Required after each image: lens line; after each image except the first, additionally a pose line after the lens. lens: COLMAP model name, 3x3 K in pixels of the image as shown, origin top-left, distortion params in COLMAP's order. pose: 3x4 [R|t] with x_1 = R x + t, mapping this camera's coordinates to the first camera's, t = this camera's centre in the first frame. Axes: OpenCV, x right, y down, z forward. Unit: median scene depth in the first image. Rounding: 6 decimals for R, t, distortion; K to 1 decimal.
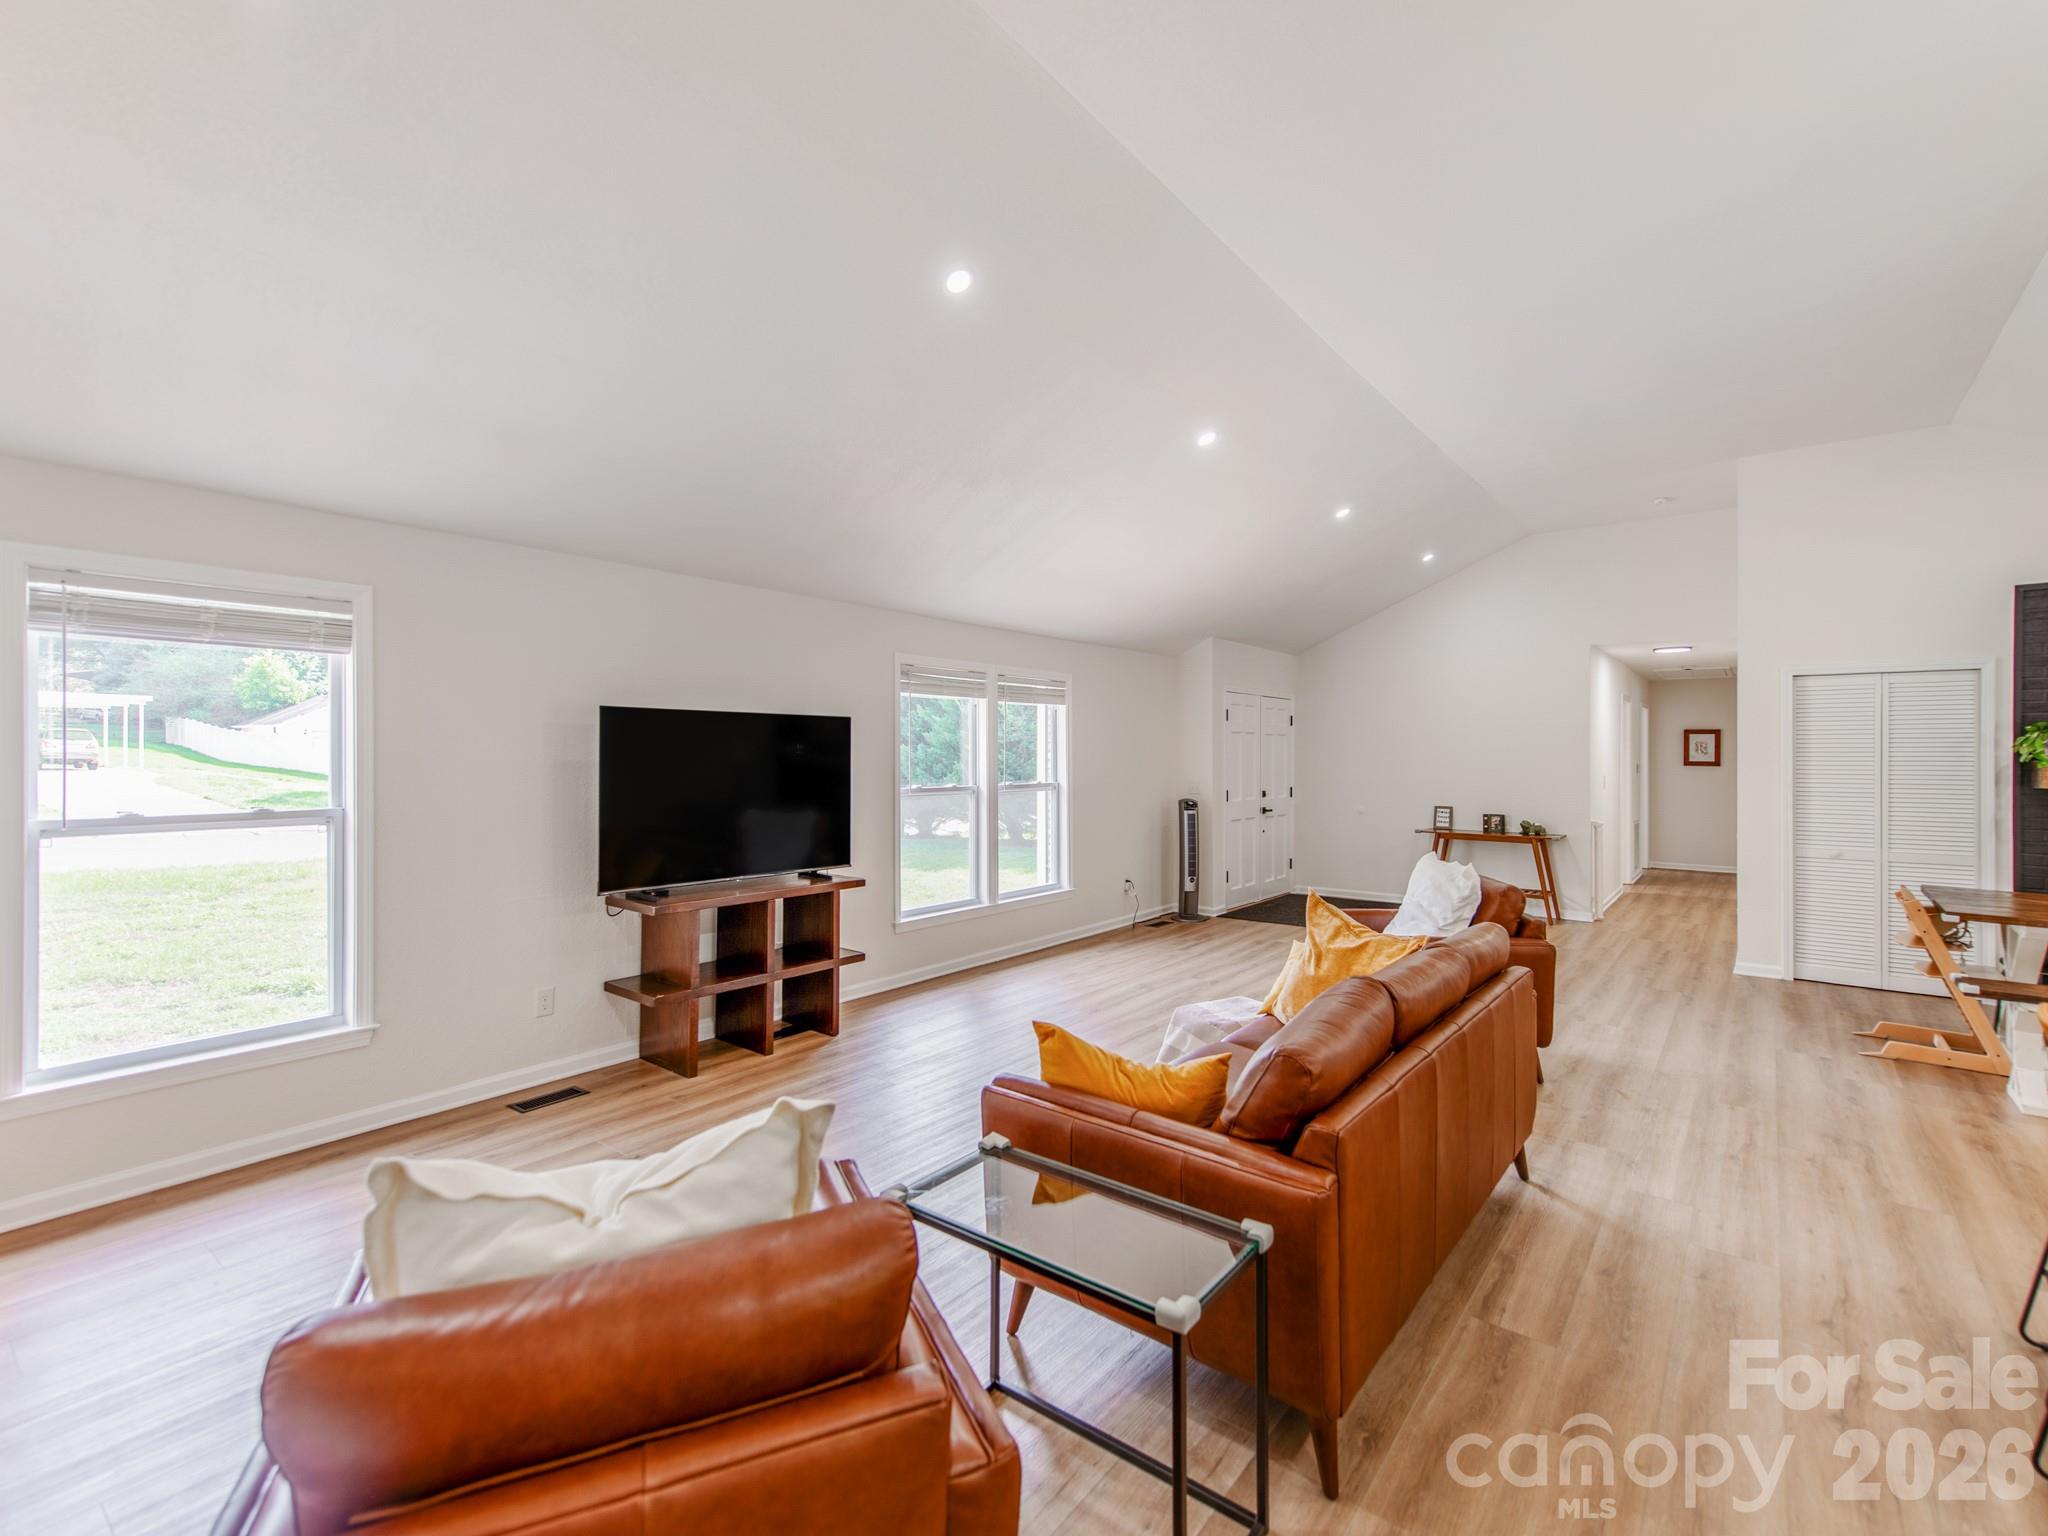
lens RADIAL K [[935.3, 0, 1088.5], [0, 935.3, 758.4], [0, 0, 1]] dist [0.018292, -0.003562]
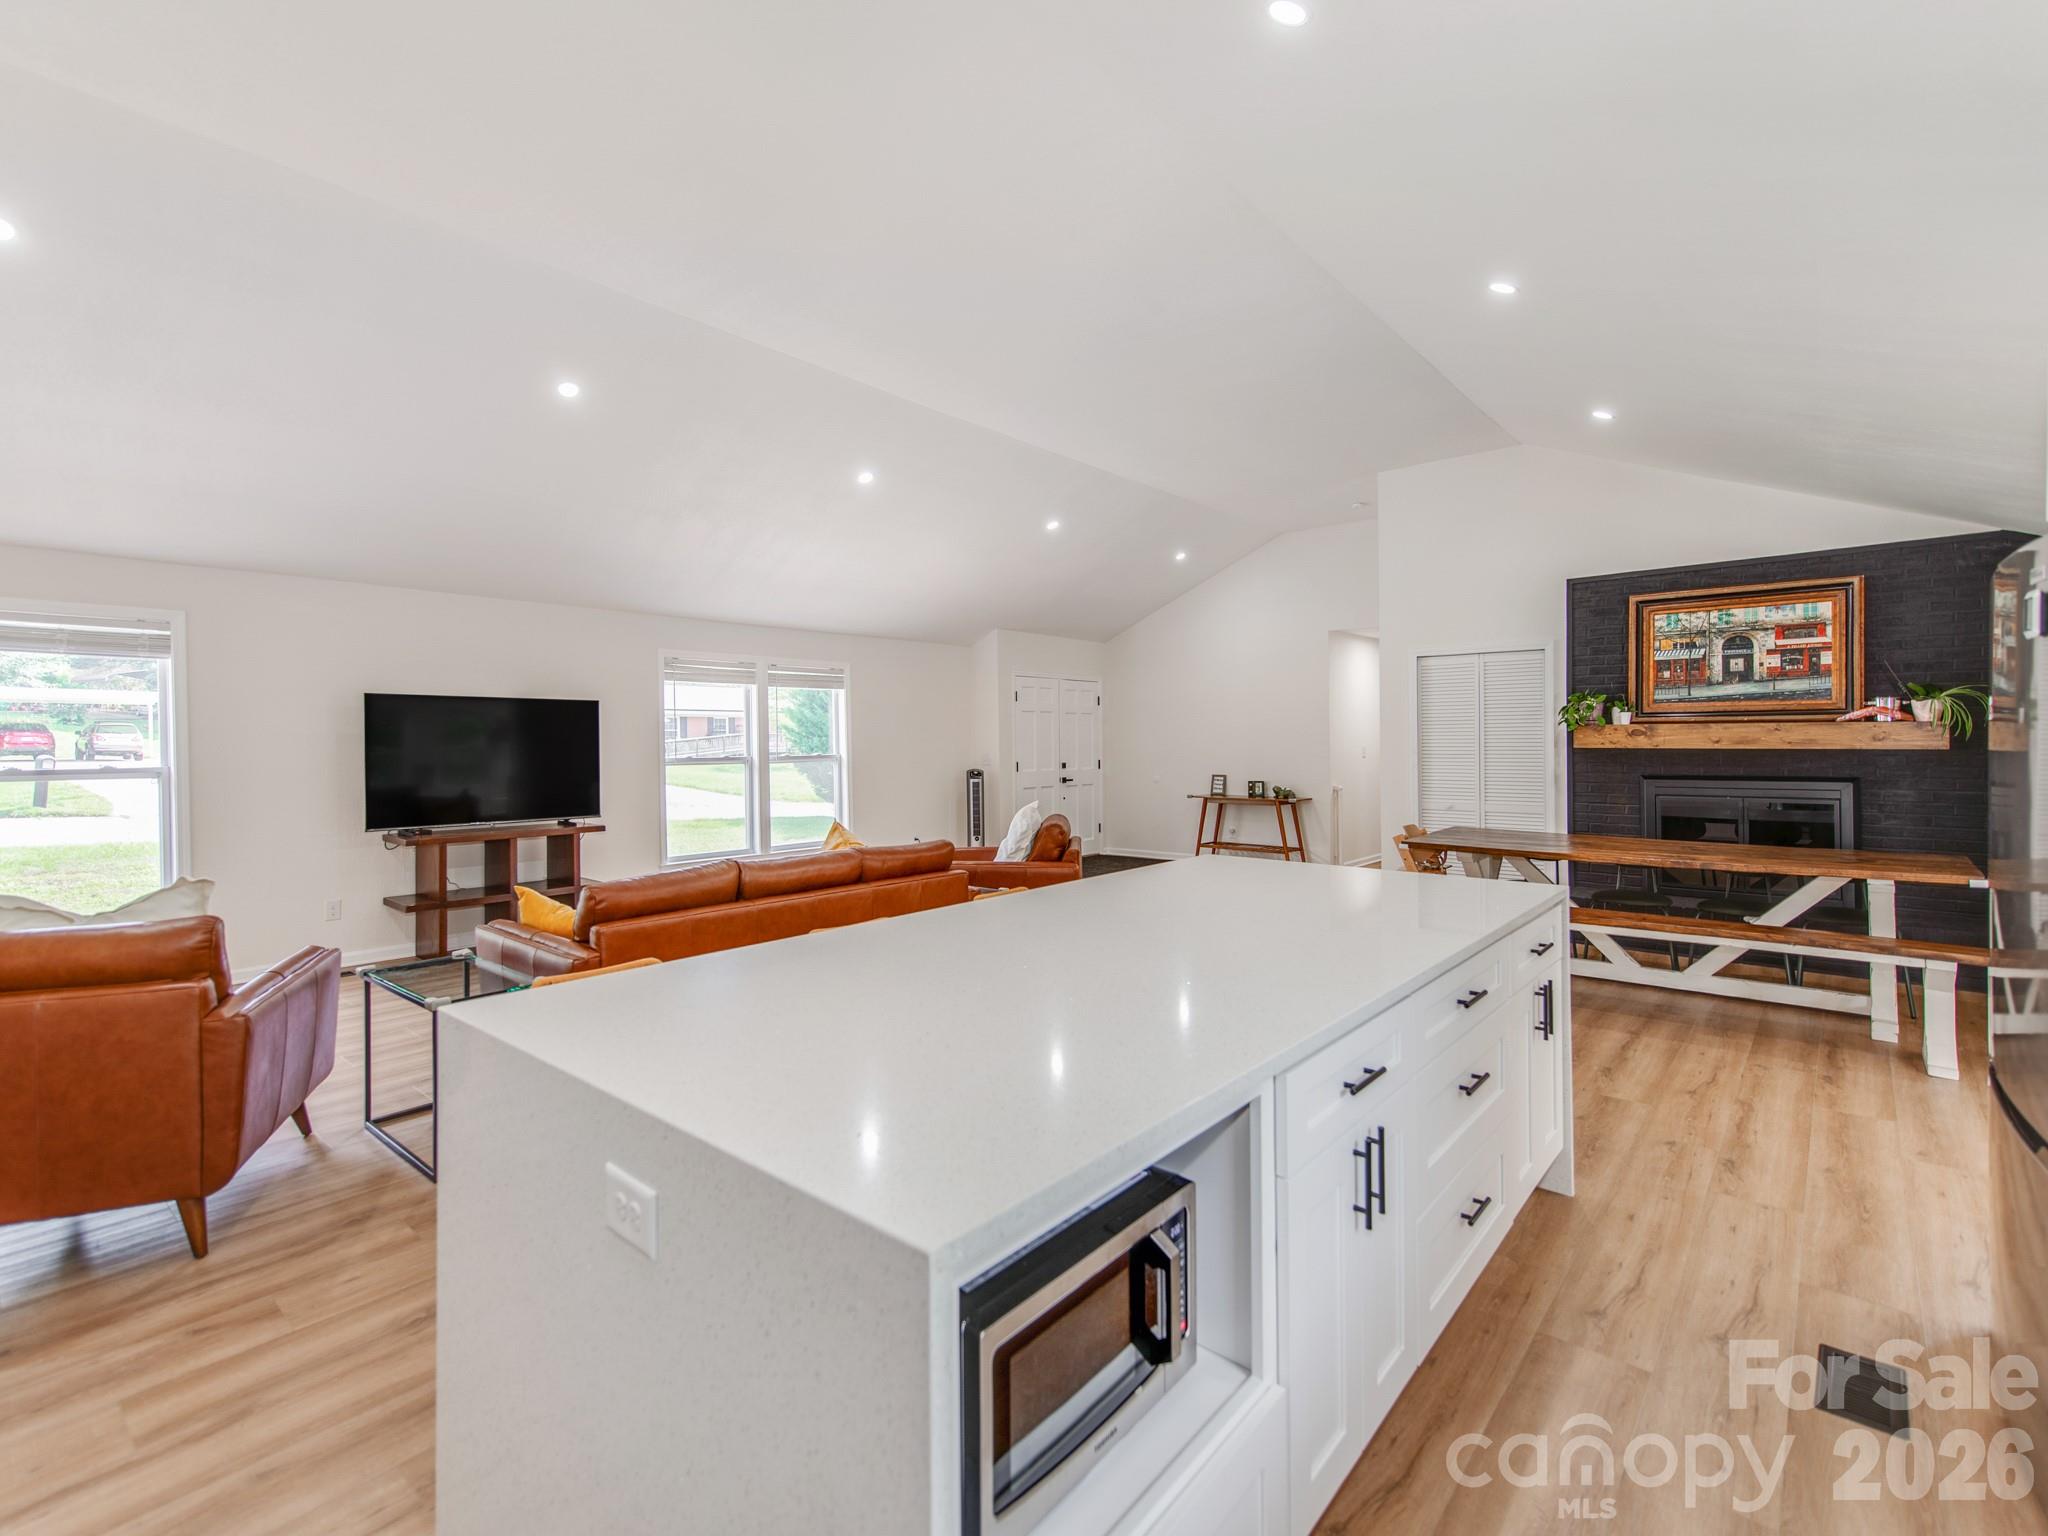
lens RADIAL K [[935.3, 0, 1046.4], [0, 935.3, 734.2], [0, 0, 1]] dist [0.018292, -0.003562]
pose [[0.998260, -0.010198, -0.058084, 0.378851], [0.009566, 0.999892, -0.011136, 0.020151], [0.058192, 0.010561, 0.998250, -0.217684]]
